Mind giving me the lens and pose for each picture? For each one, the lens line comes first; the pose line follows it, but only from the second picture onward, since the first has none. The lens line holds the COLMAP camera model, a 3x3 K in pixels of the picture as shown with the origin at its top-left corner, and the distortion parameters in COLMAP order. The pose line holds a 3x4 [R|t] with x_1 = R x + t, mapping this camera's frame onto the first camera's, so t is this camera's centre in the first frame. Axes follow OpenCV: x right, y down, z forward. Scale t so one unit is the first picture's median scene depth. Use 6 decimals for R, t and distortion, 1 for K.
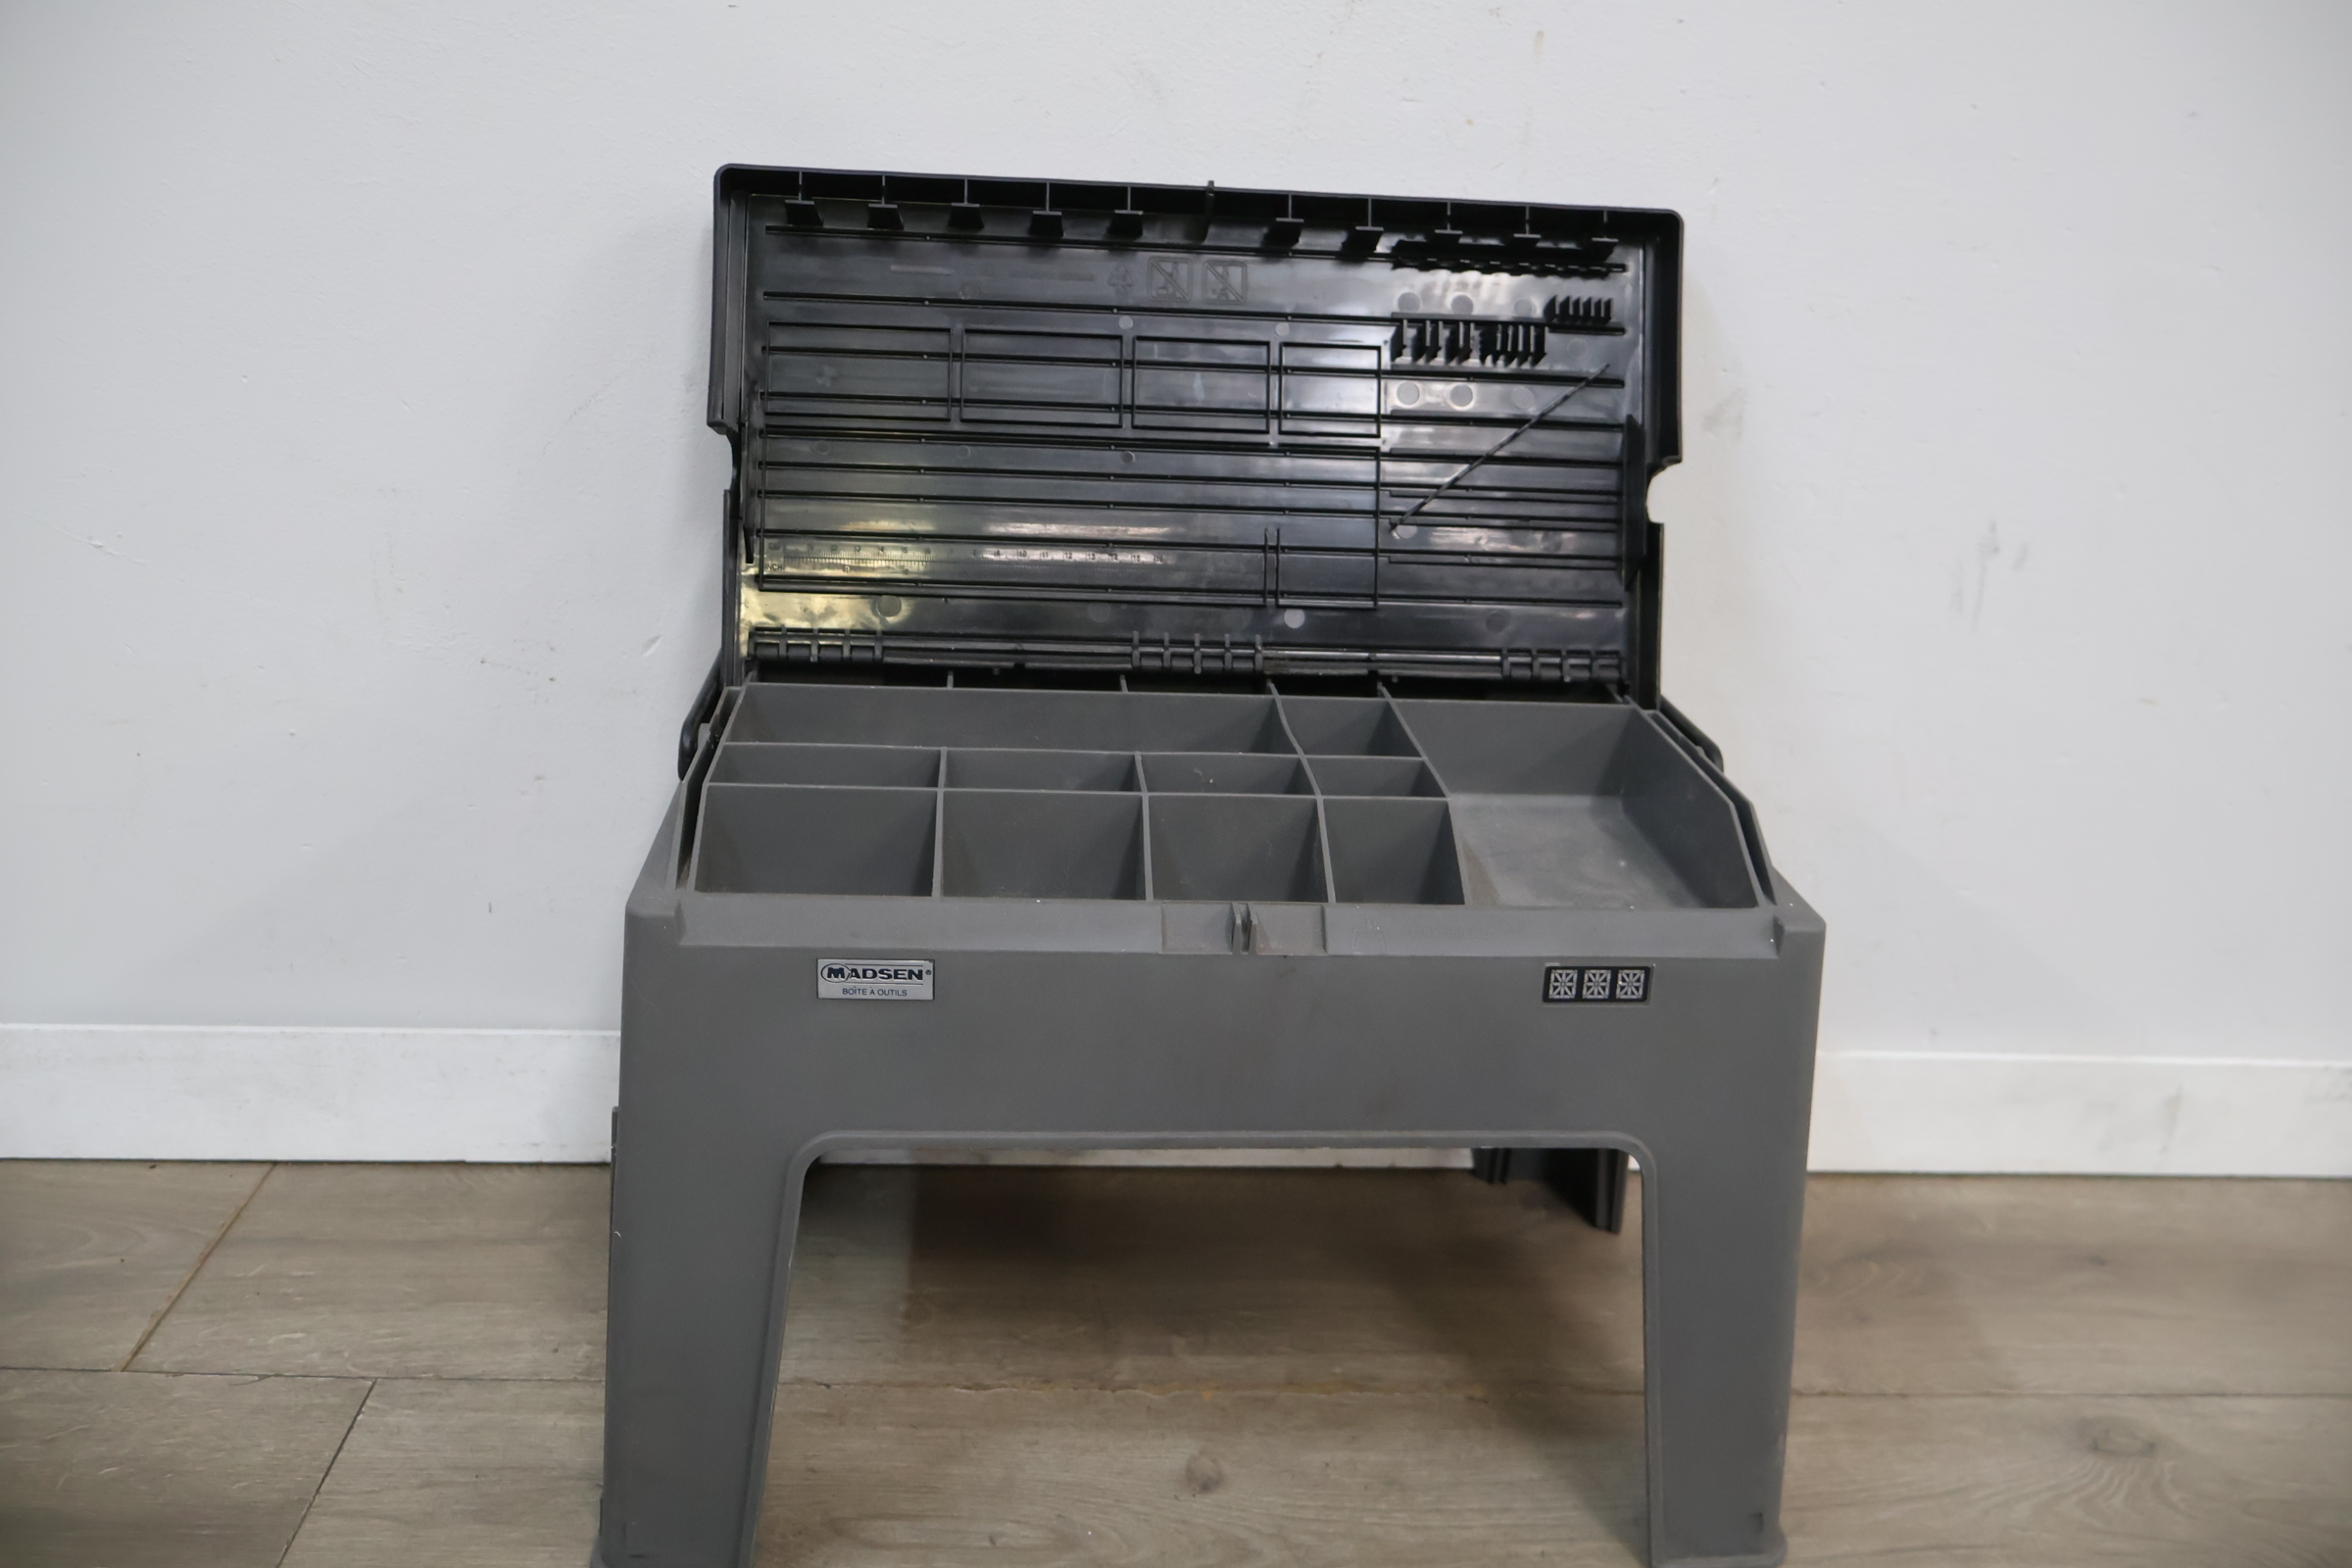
lens RADIAL K [[1960.6, 0, 1168.2], [0, 1960.6, 798.7], [0, 0, 1]] dist [-0.001889, -0.000763]
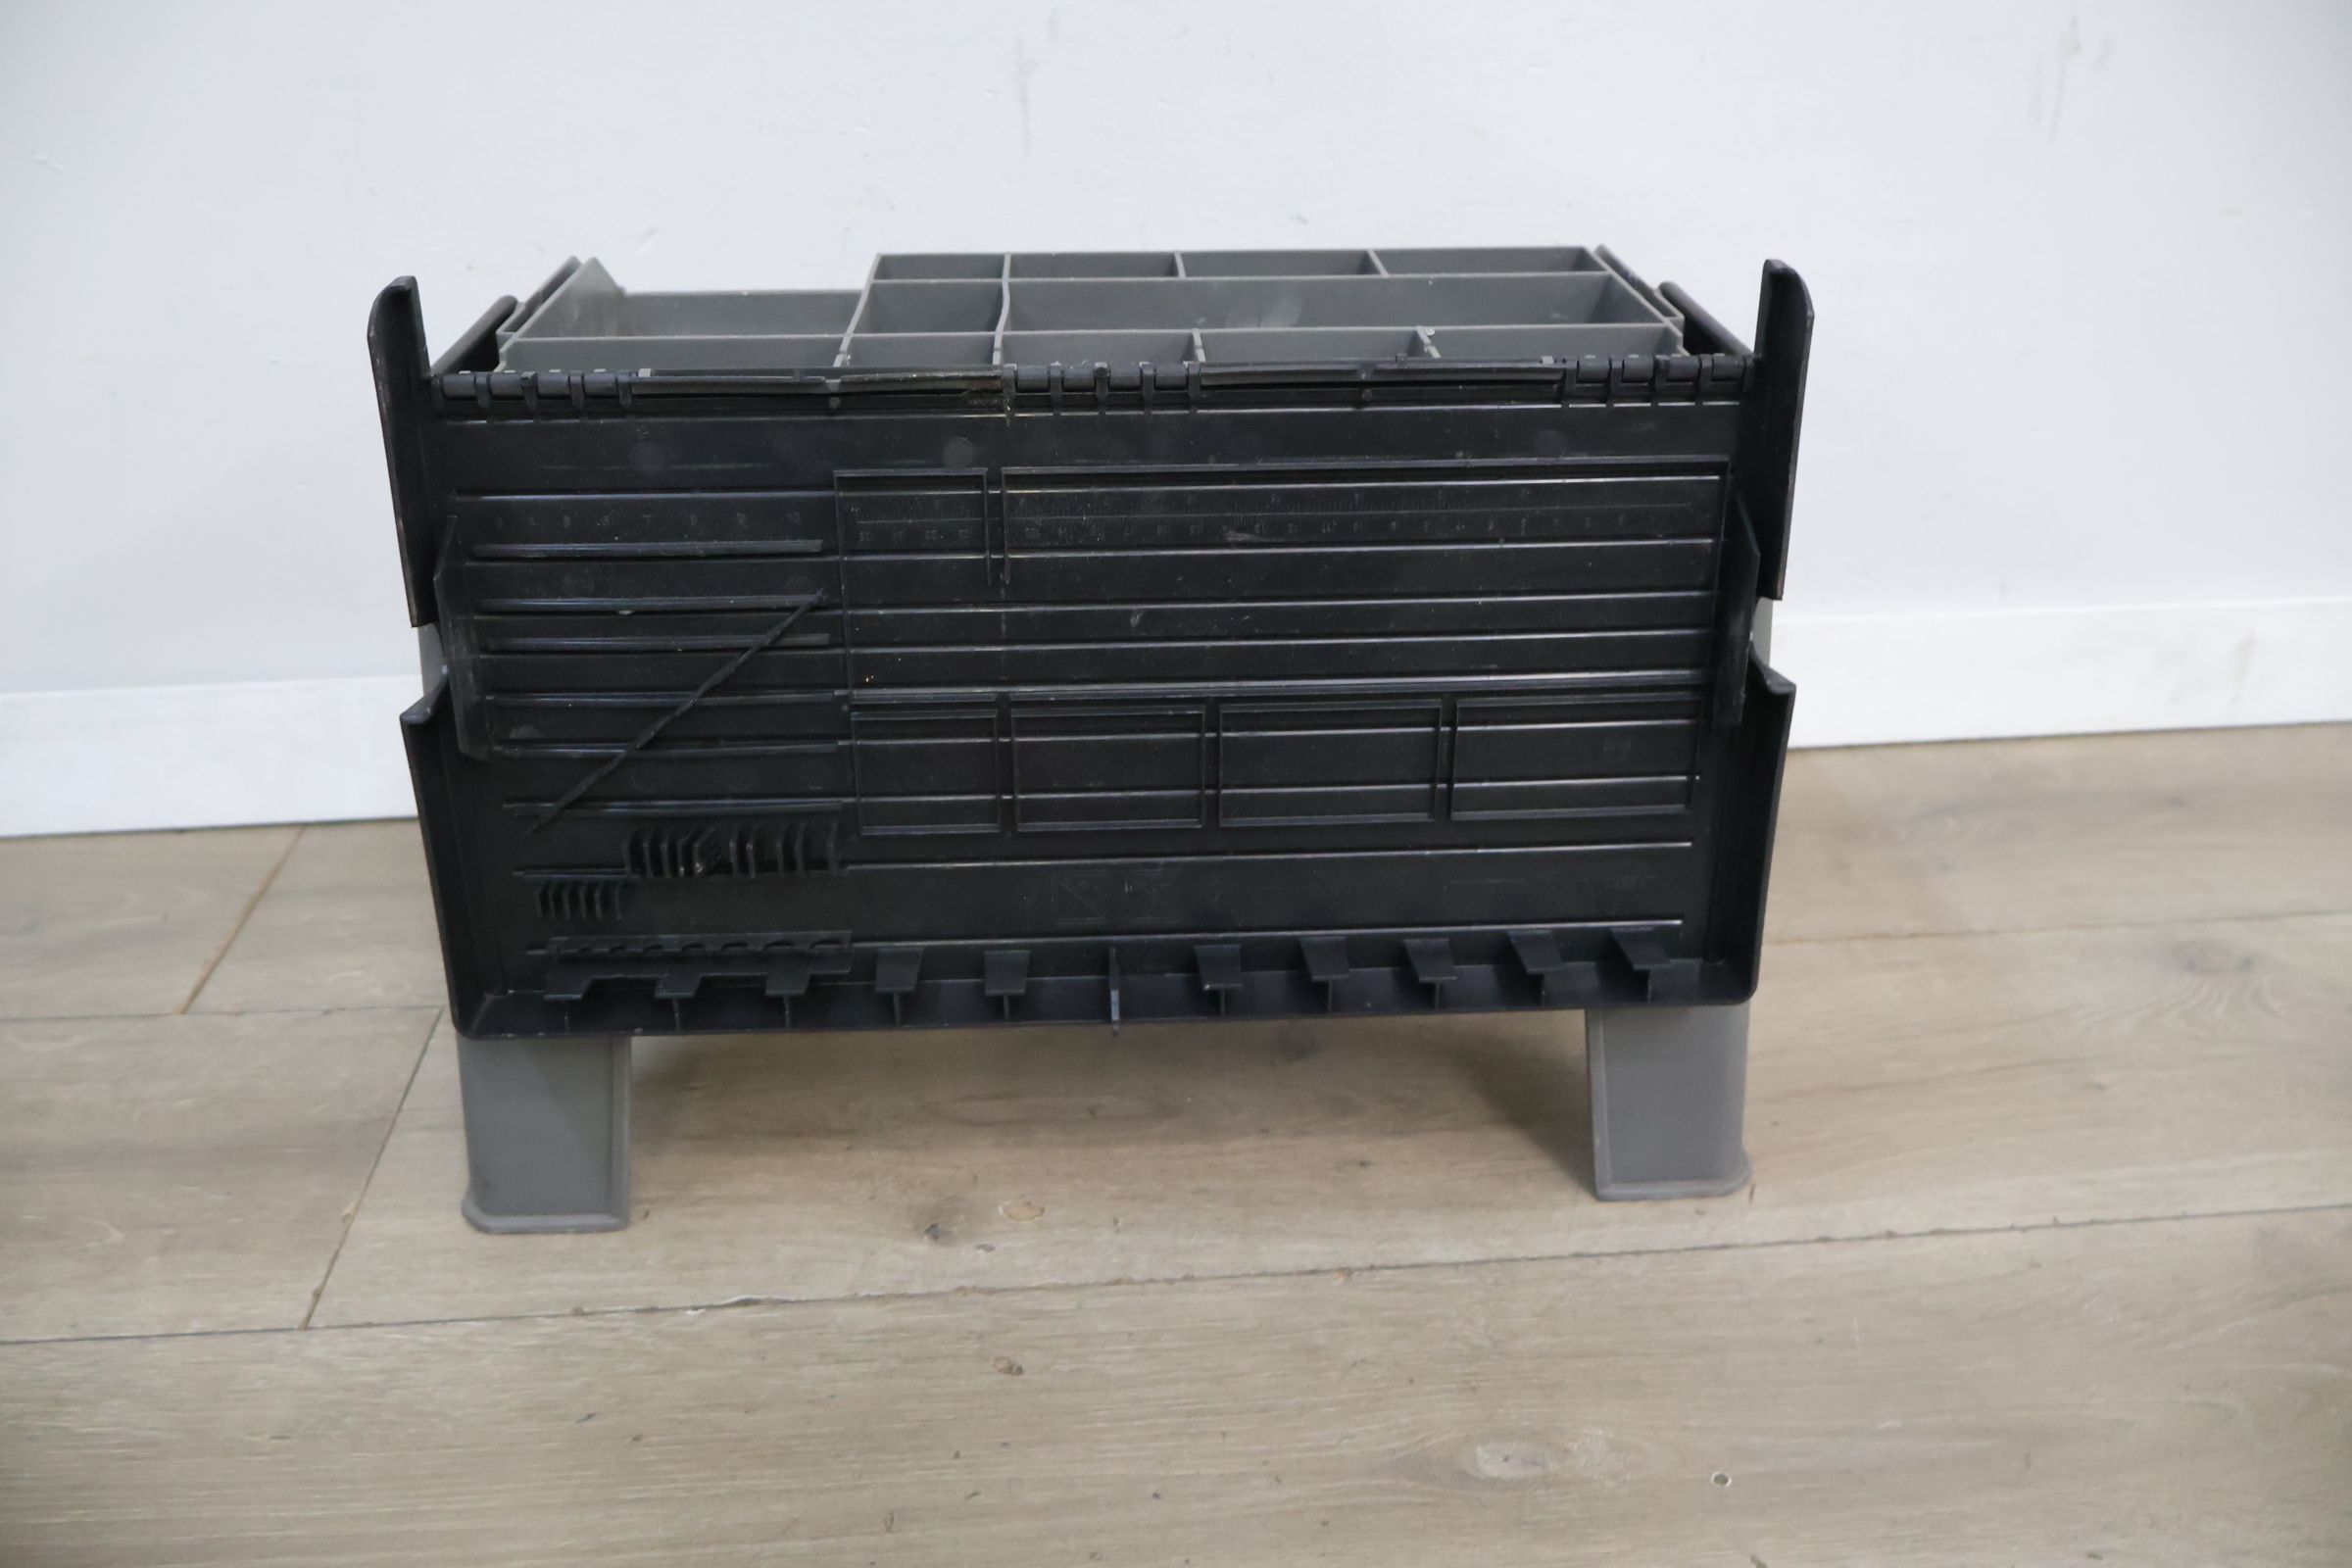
lens RADIAL K [[1960.6, 0, 1158.2], [0, 1960.6, 794.9], [0, 0, 1]] dist [-0.001889, -0.000763]
pose [[0.998000, -0.062896, 0.006381, -0.047843], [0.061557, 0.989791, 0.128546, 0.087468], [-0.014401, -0.127896, 0.991683, 0.039816]]
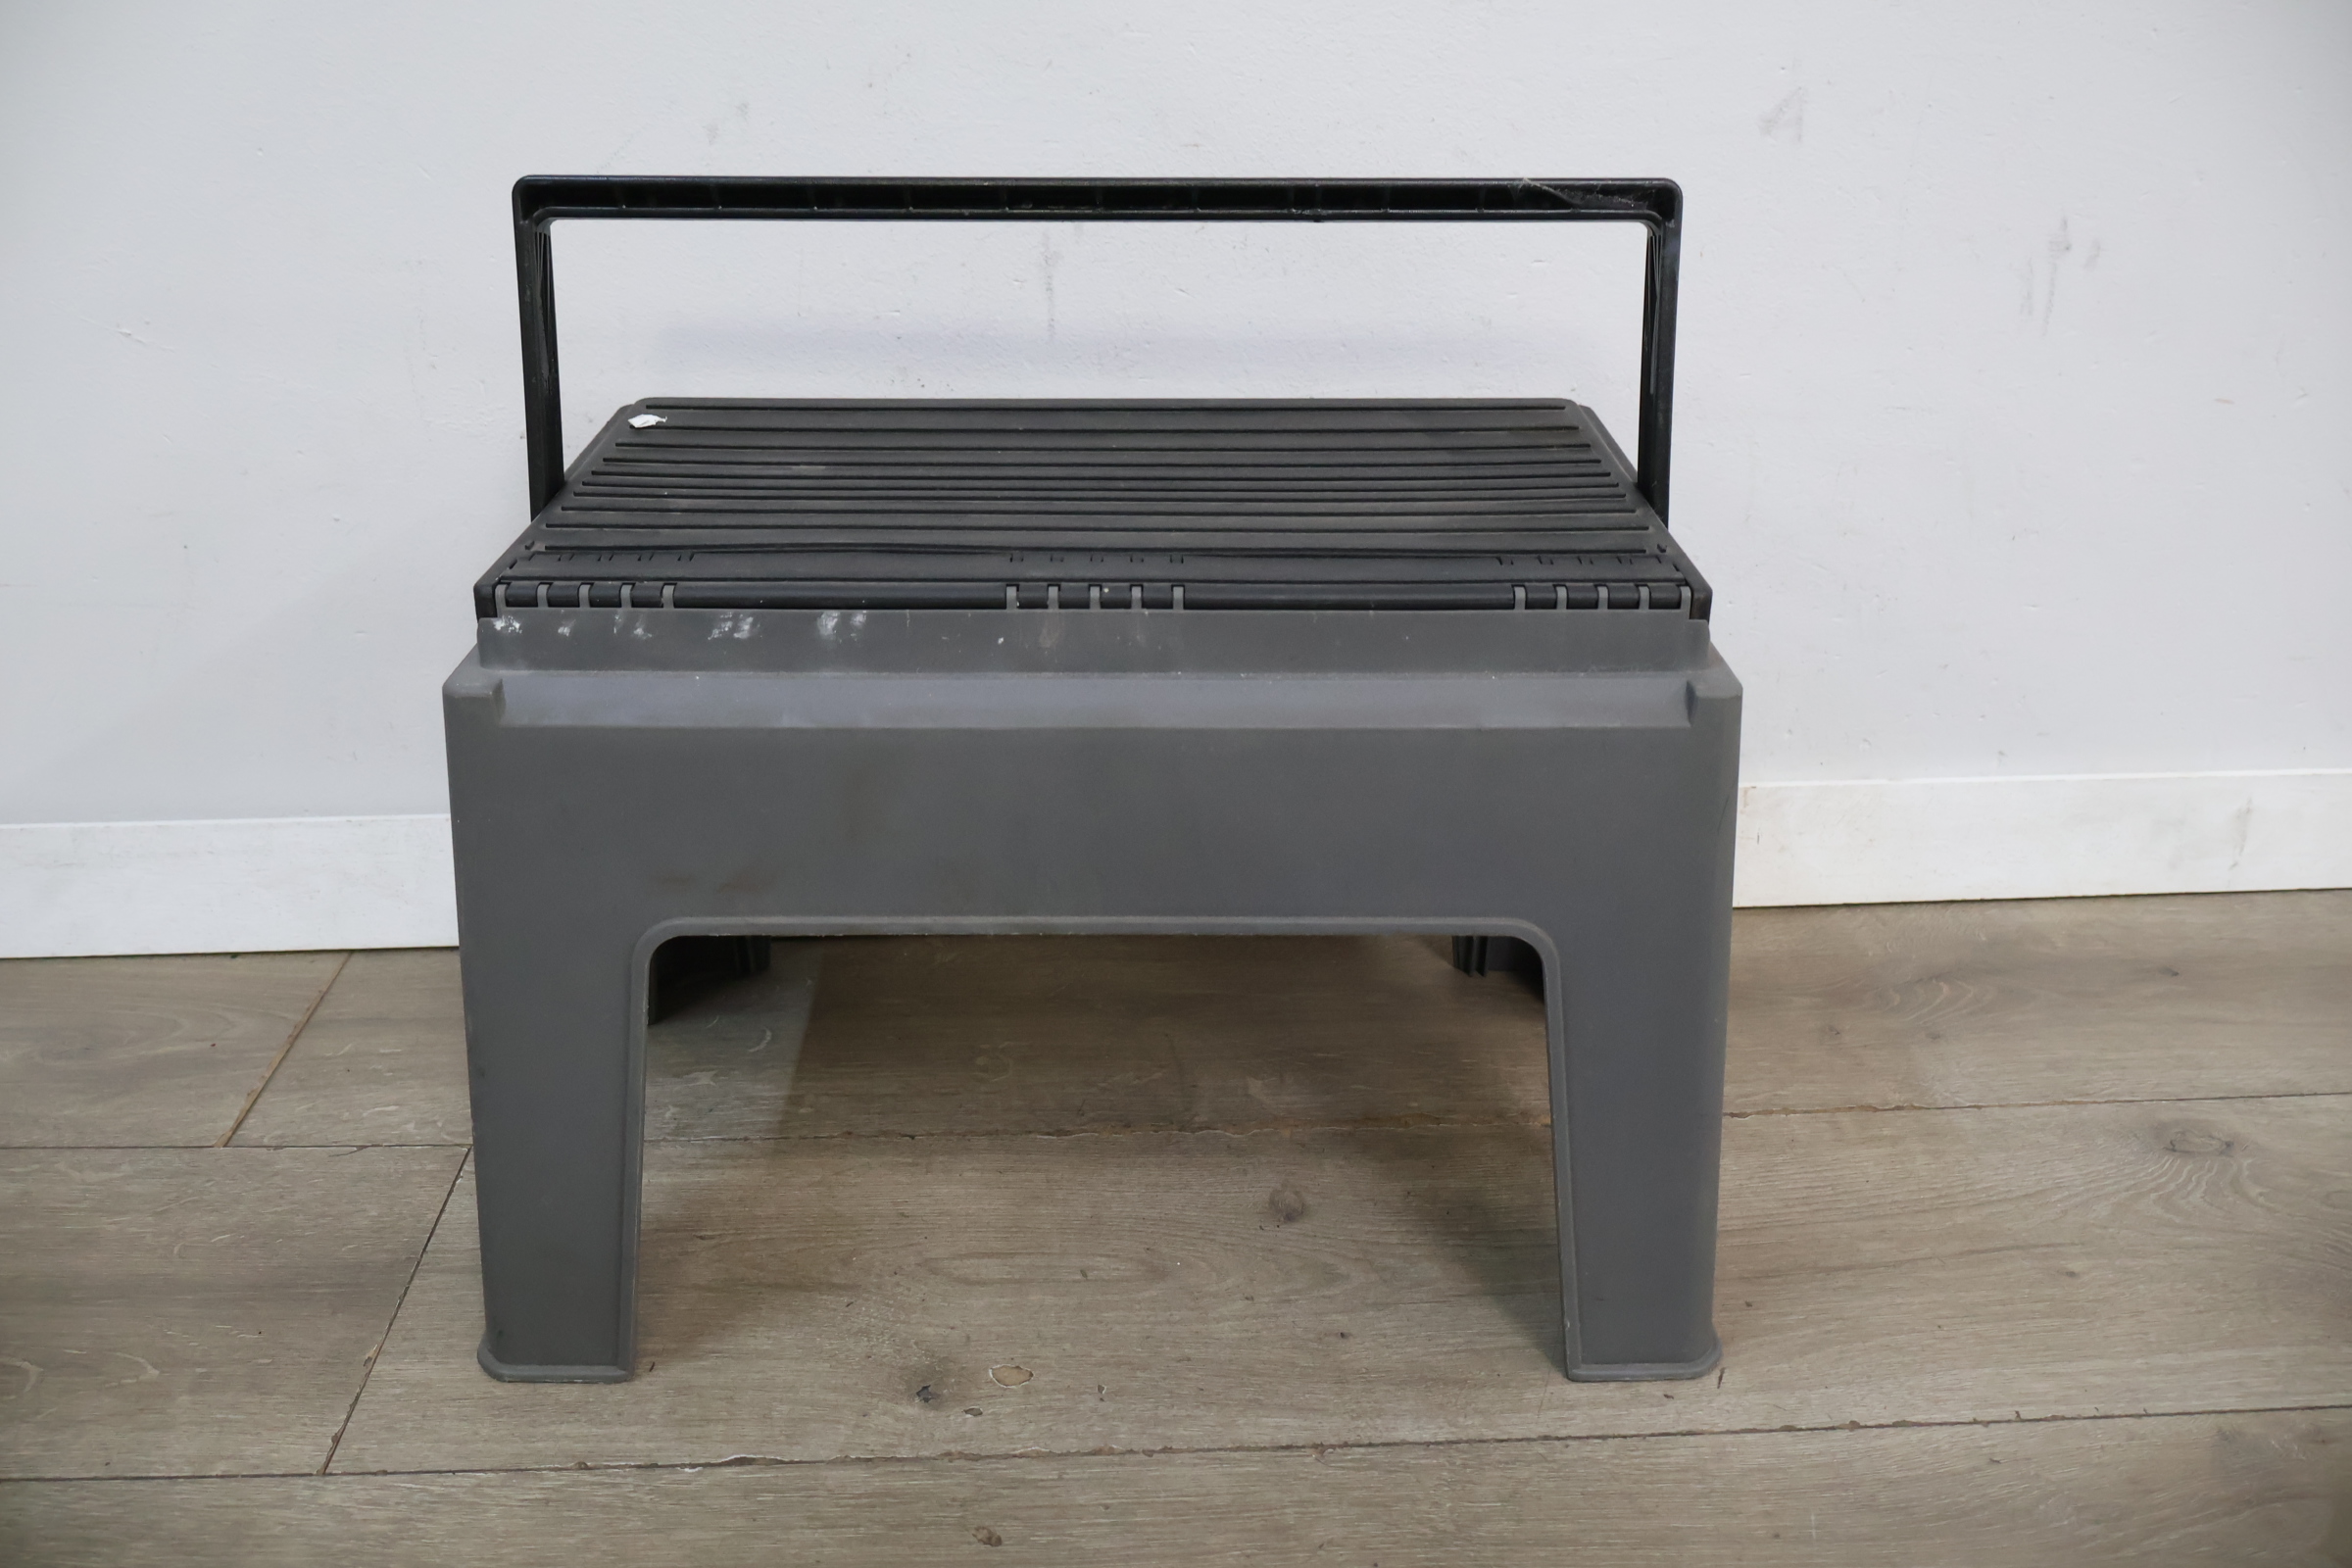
lens RADIAL K [[1960.6, 0, 1158.8], [0, 1960.6, 773.9], [0, 0, 1]] dist [-0.001889, -0.000763]
pose [[0.998904, -0.041619, -0.021410, -0.016698], [0.043383, 0.995008, 0.089867, 0.027506], [0.017563, -0.090697, 0.995724, 0.008257]]
